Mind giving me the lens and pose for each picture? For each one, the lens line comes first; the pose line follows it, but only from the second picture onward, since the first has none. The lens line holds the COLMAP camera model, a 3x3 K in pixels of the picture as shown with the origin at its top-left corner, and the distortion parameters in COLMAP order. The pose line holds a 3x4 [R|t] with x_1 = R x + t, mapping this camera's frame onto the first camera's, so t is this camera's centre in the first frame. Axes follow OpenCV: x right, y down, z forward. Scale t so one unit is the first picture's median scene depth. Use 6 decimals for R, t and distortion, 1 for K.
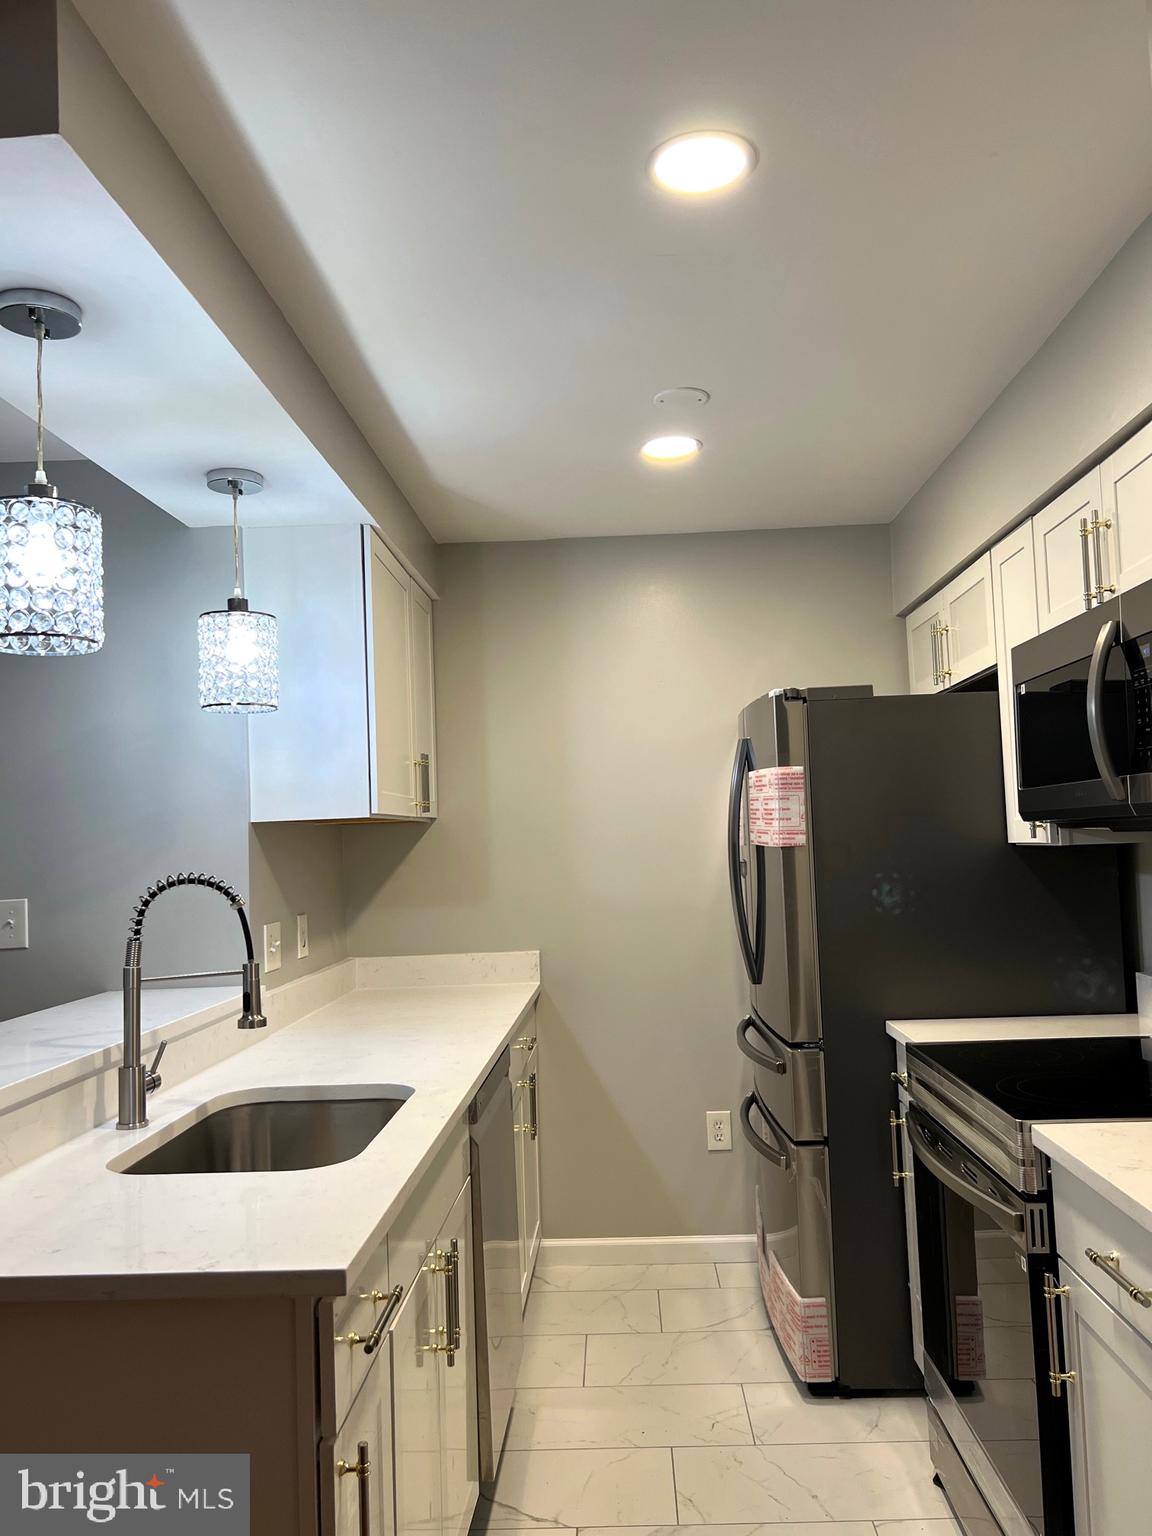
lens RADIAL K [[1159.5, 0, 565.6], [0, 1159.5, 762.6], [0, 0, 1]] dist [0.042748, -0.049882]
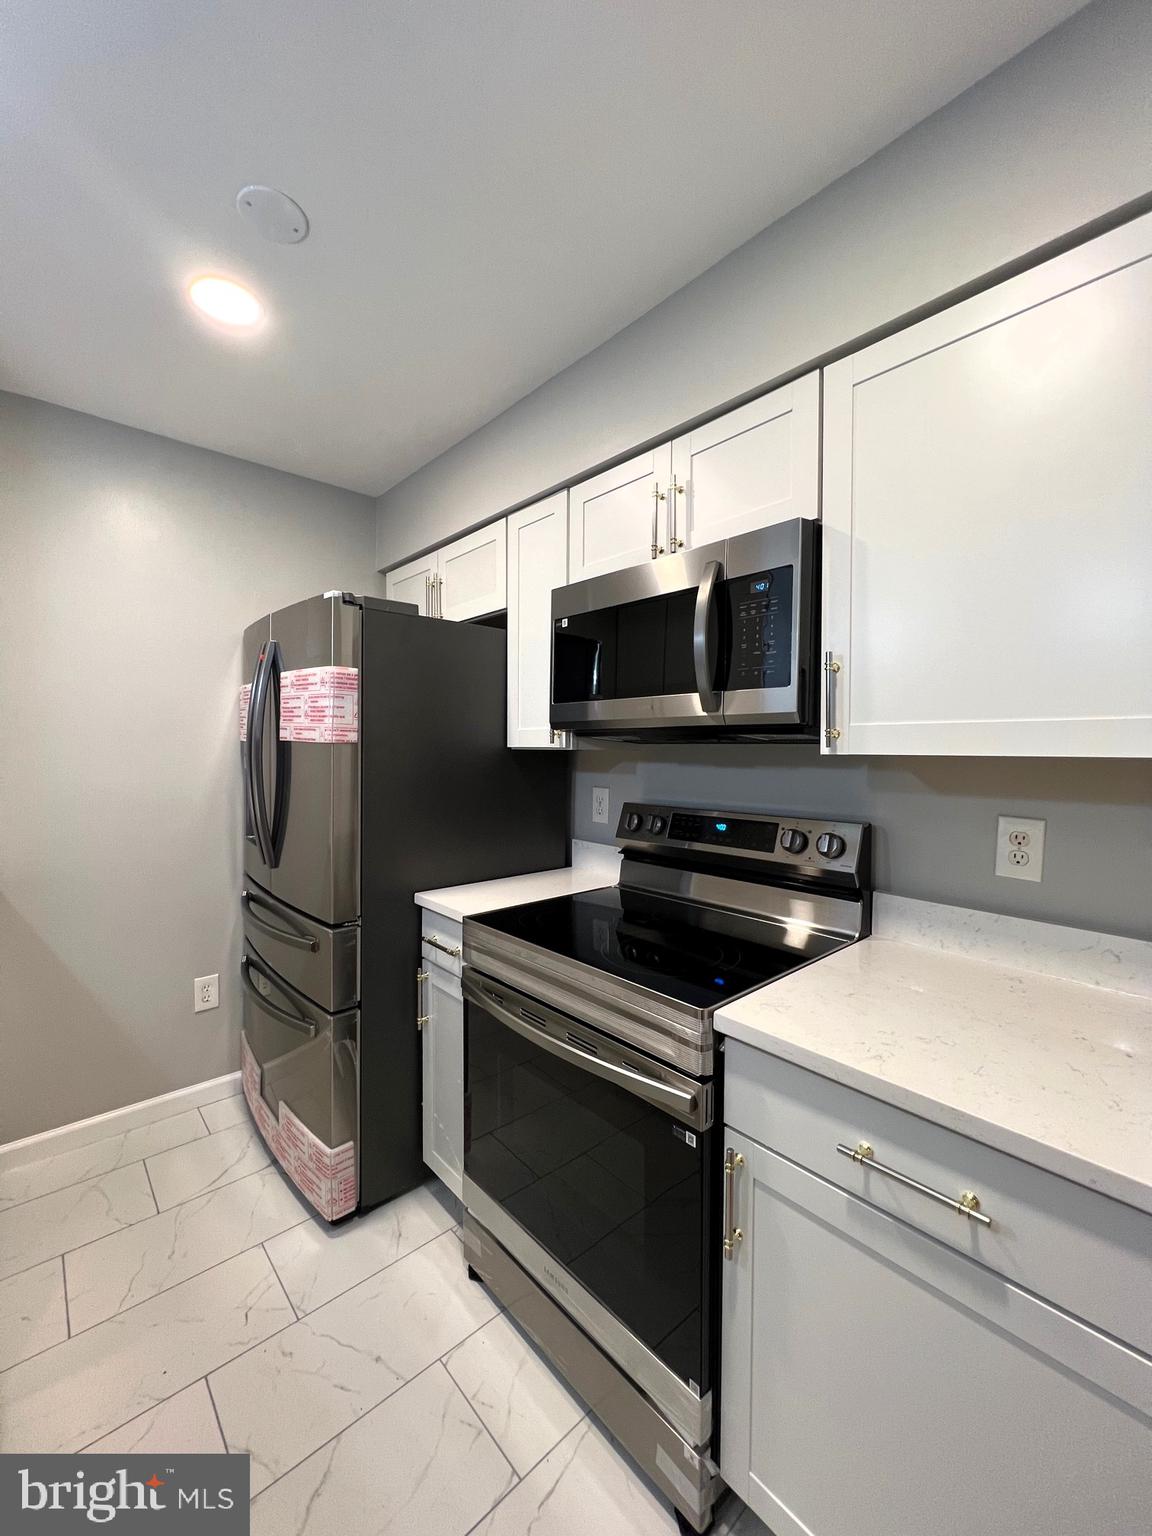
lens RADIAL K [[611.5, 0, 575.5], [0, 611.5, 765.0], [0, 0, 1]] dist [-0.002483, 0.000115]
pose [[0.707882, 0.019339, 0.706066, -0.049812], [-0.079772, 0.995418, 0.052713, 0.046630], [-0.701812, -0.093639, 0.706181, 0.460870]]
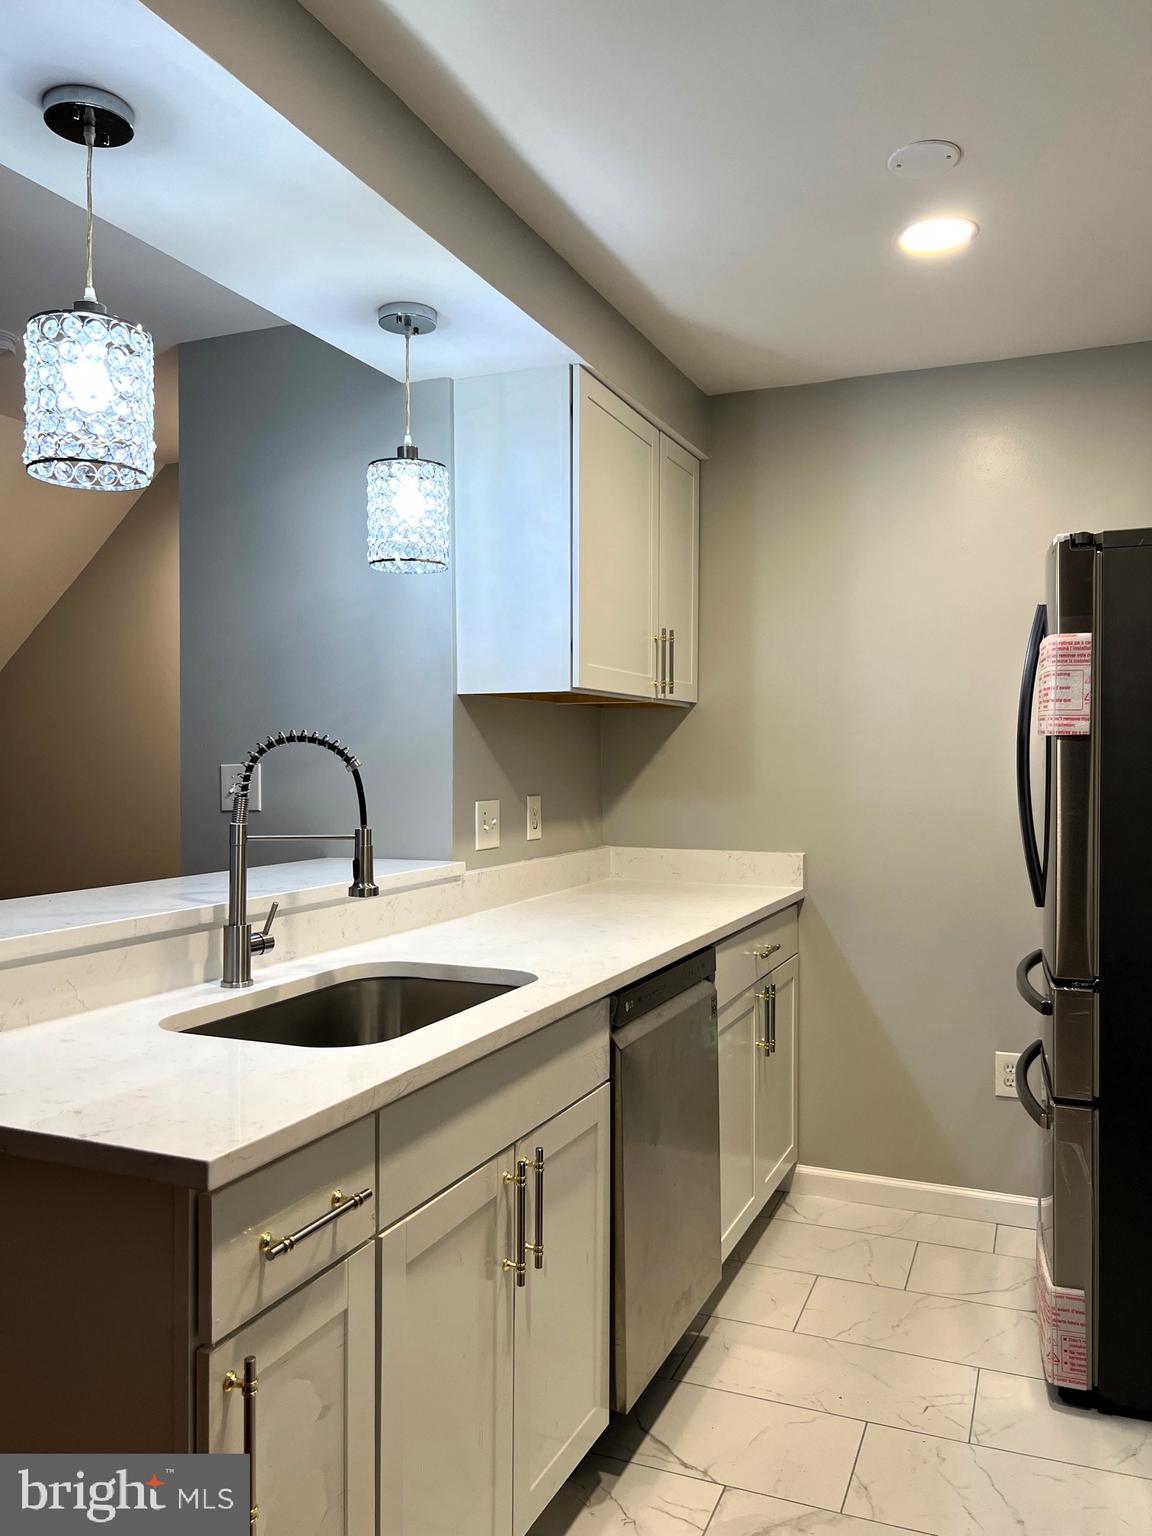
lens RADIAL K [[1159.5, 0, 562.4], [0, 1159.5, 762.9], [0, 0, 1]] dist [0.042748, -0.049882]
pose [[0.935416, 0.038664, -0.351429, 0.153349], [-0.011011, 0.996706, 0.080350, 0.031416], [0.353378, -0.071292, 0.932760, 0.139816]]
